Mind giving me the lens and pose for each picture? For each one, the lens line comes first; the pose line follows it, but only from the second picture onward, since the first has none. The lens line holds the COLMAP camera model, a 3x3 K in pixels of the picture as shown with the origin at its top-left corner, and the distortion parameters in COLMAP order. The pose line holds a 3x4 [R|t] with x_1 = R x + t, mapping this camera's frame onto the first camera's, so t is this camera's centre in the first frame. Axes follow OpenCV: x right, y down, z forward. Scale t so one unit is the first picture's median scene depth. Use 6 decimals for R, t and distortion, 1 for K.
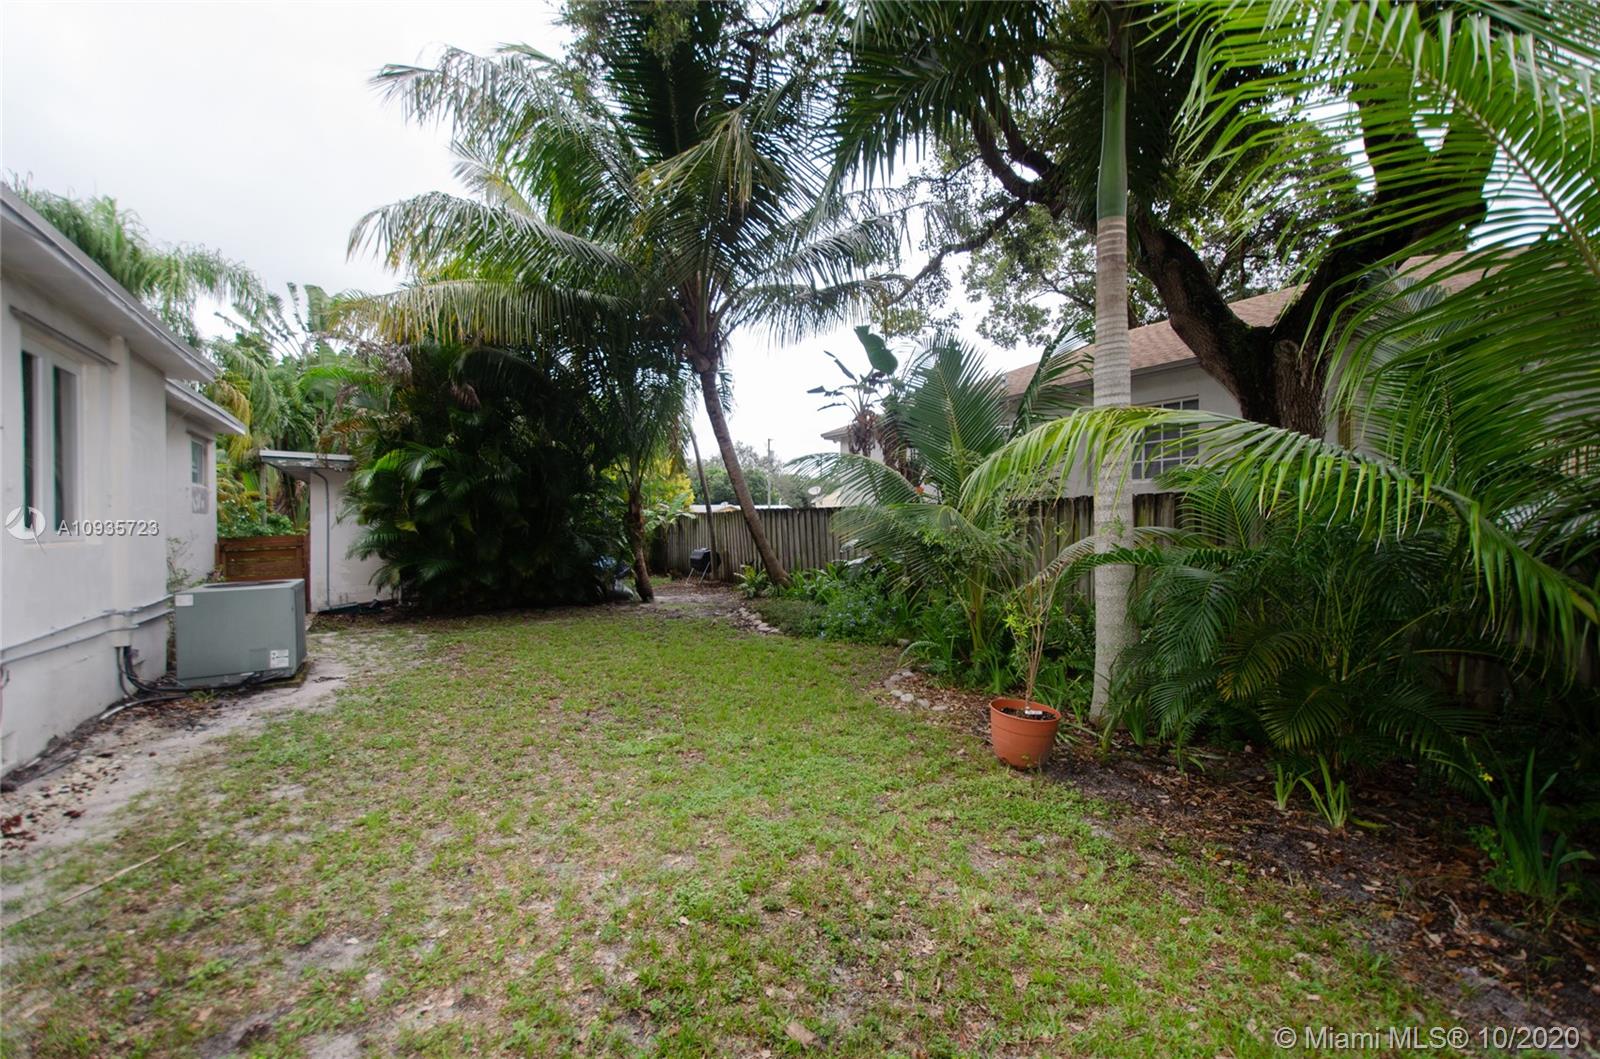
lens RADIAL K [[689.4, 0, 805.0], [0, 689.4, 526.5], [0, 0, 1]] dist [0.019893, -0.008259]
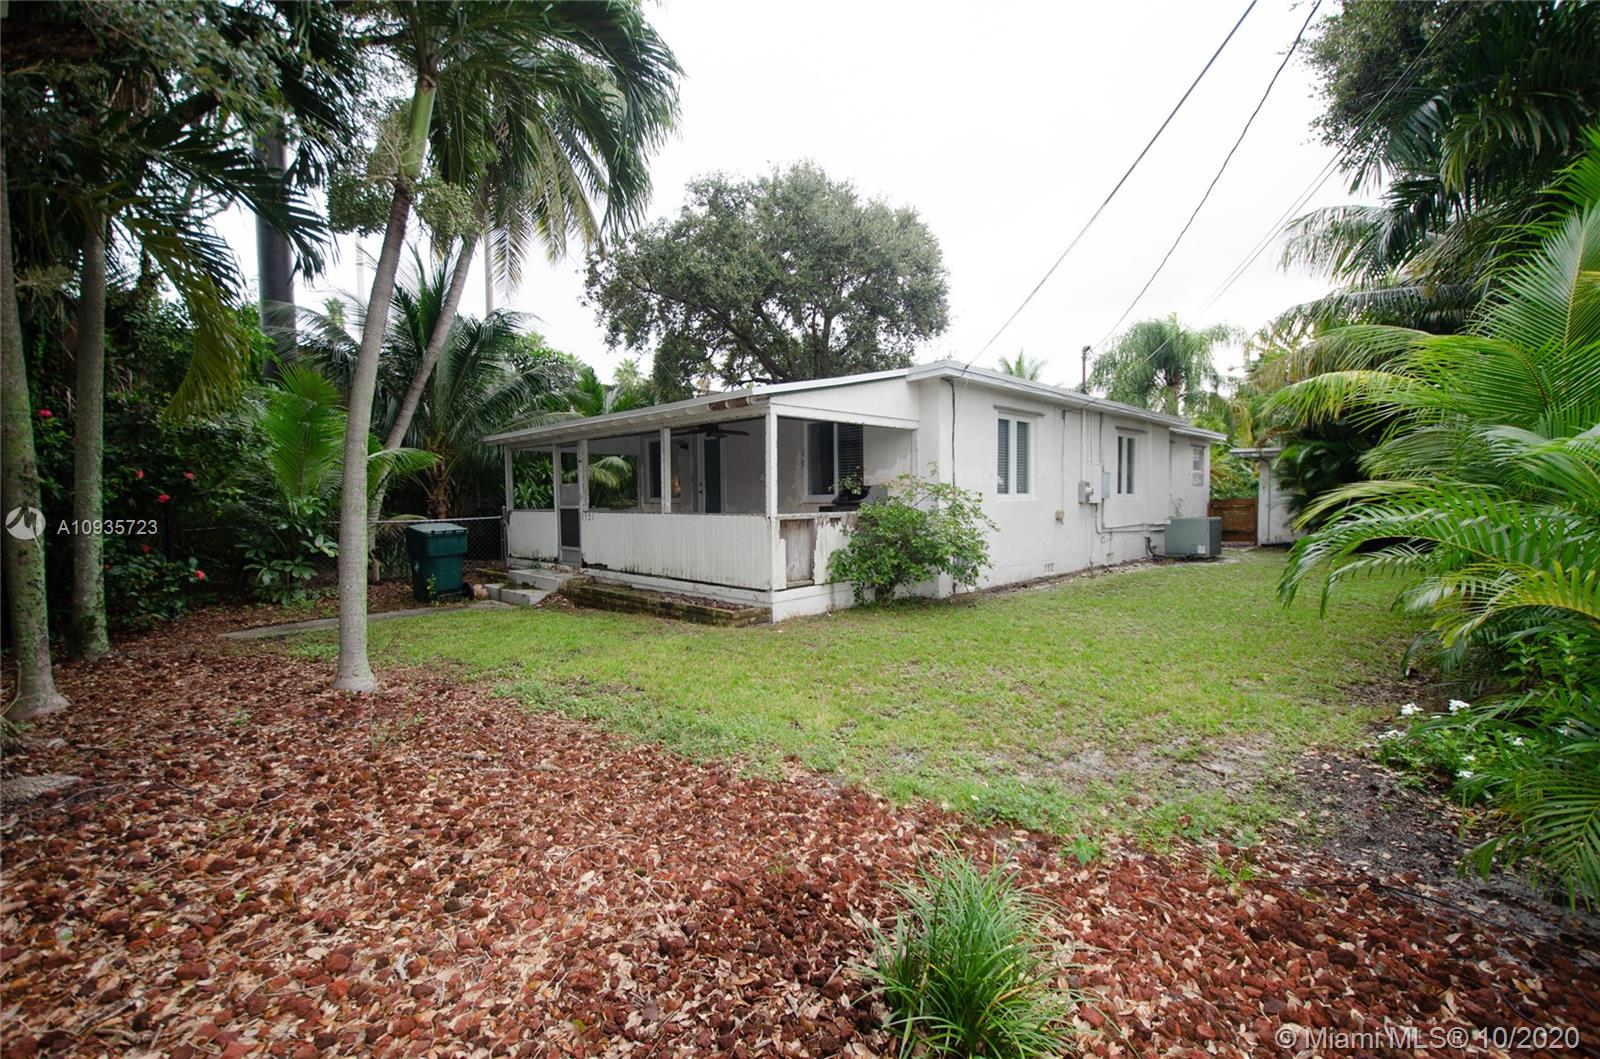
lens RADIAL K [[689.4, 0, 805.0], [0, 689.4, 526.5], [0, 0, 1]] dist [0.019893, -0.008259]
pose [[0.262049, 0.037705, -0.964318, 0.807103], [0.006197, 0.999150, 0.040751, 0.010190], [0.965035, -0.016655, 0.261592, -0.626776]]
